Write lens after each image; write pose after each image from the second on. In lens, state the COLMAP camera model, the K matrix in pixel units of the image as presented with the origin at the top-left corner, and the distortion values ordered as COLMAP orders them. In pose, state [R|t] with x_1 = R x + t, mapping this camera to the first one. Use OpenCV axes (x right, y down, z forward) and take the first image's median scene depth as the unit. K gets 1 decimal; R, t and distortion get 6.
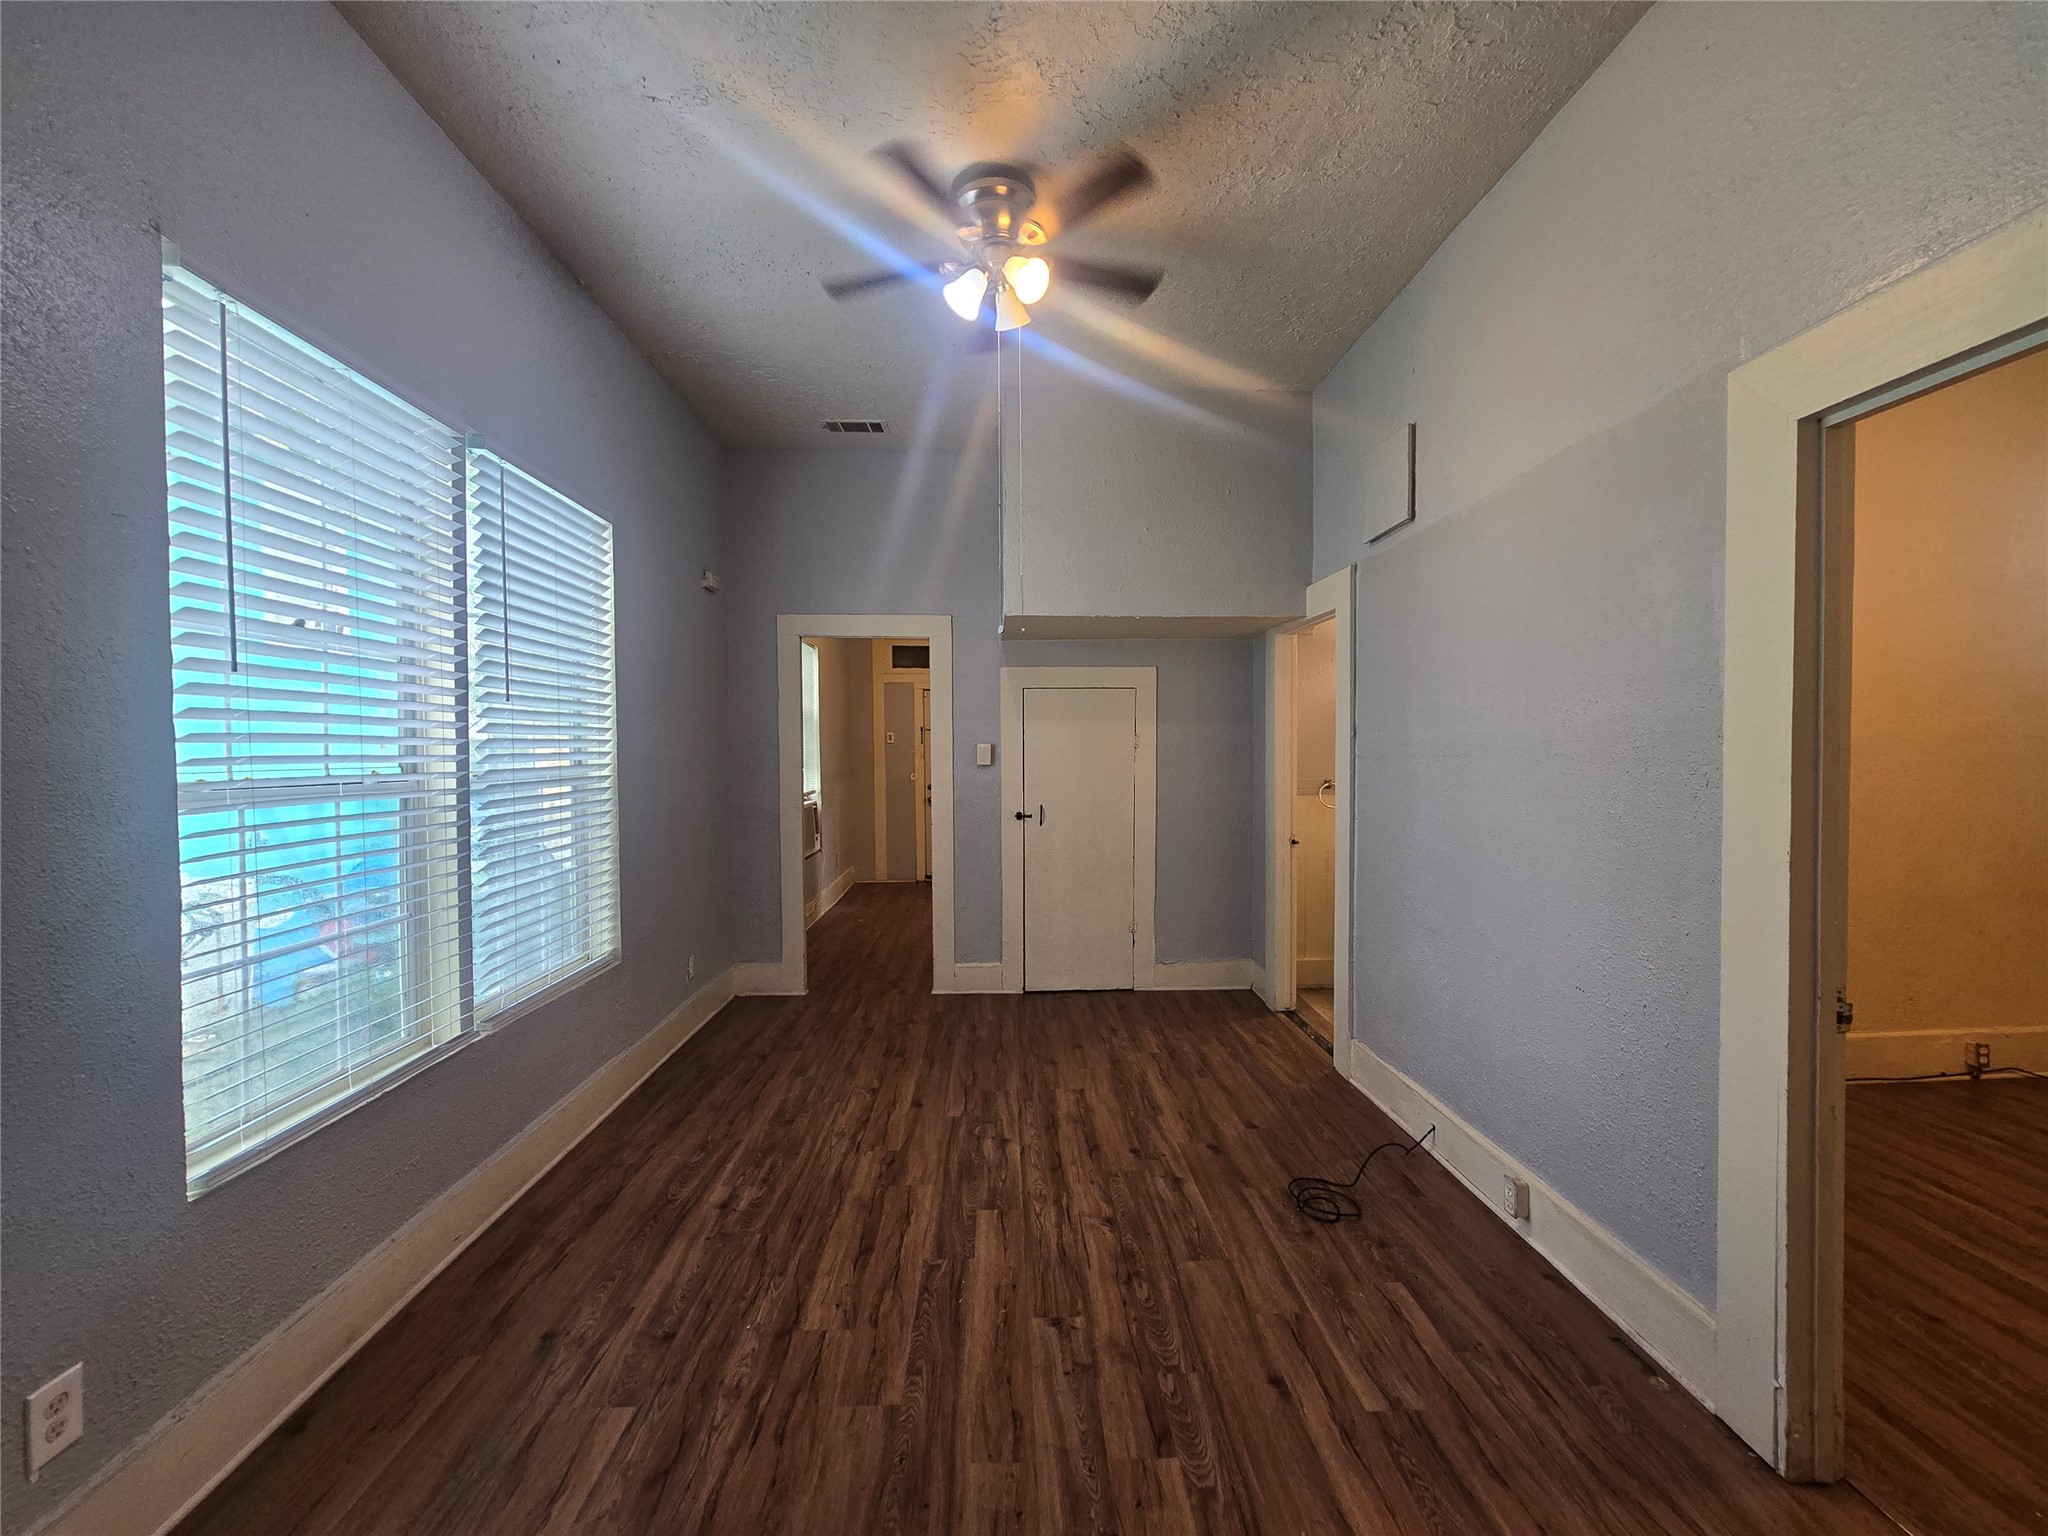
lens RADIAL K [[837.0, 0, 1031.9], [0, 837.0, 775.3], [0, 0, 1]] dist [-0.002941, 0.003583]
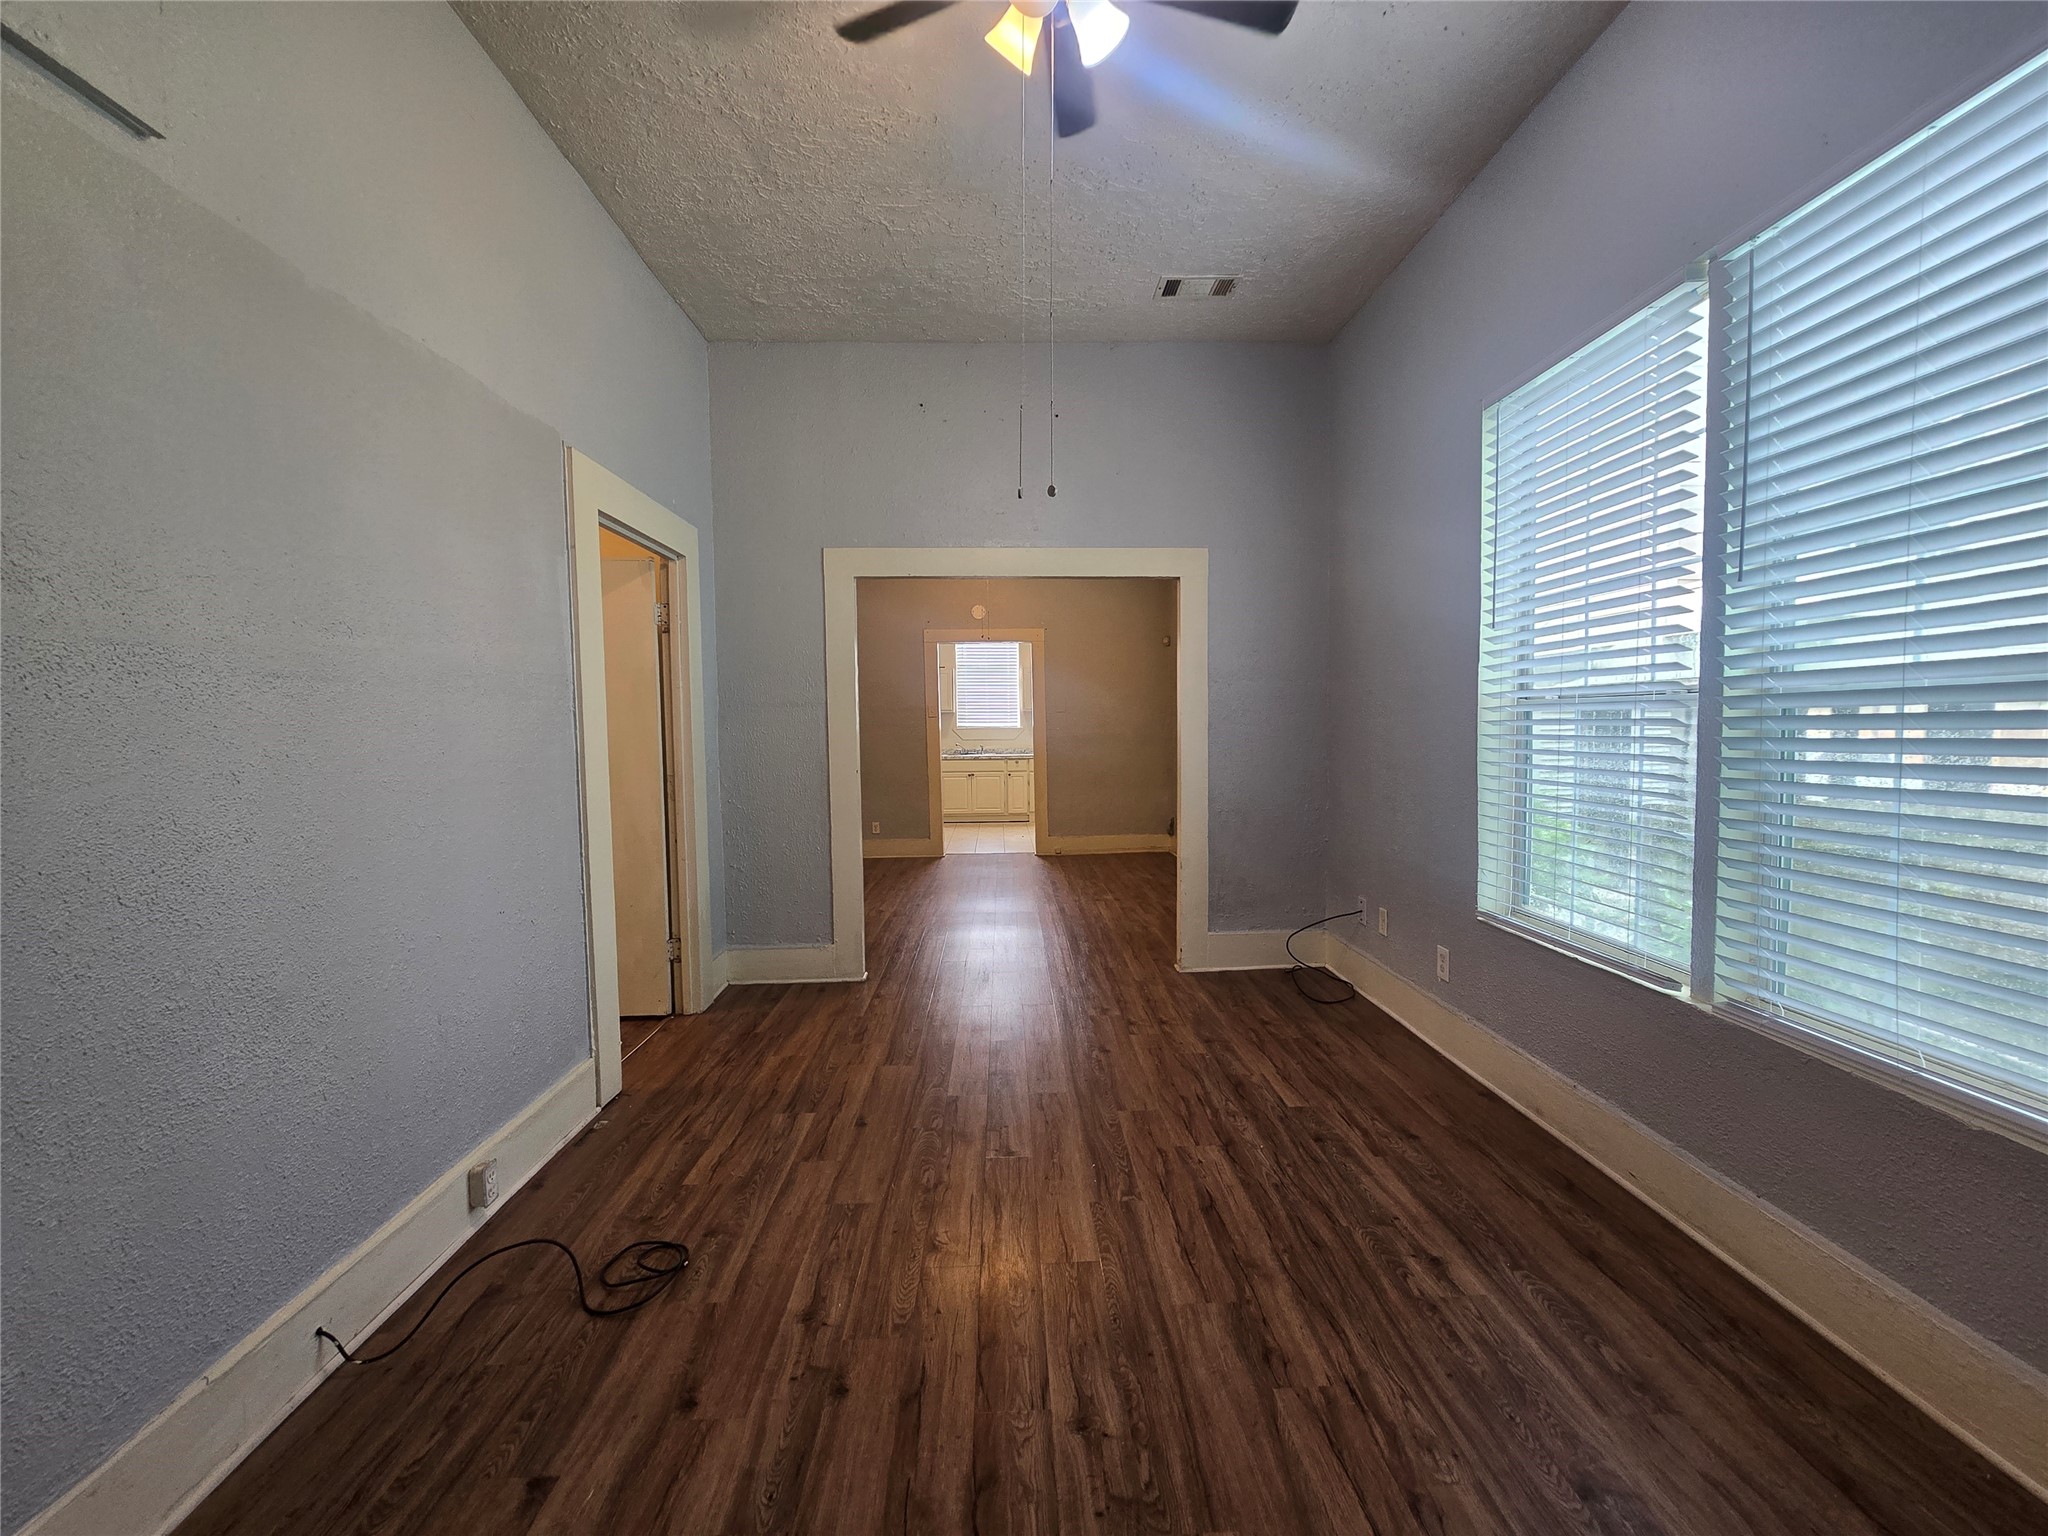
lens RADIAL K [[837.0, 0, 1028.3], [0, 837.0, 776.9], [0, 0, 1]] dist [-0.002941, 0.003583]
pose [[-0.999799, 0.016903, 0.010796, -0.015921], [0.017817, 0.995684, 0.091077, 0.003048], [-0.009210, 0.091251, -0.995785, 1.799151]]
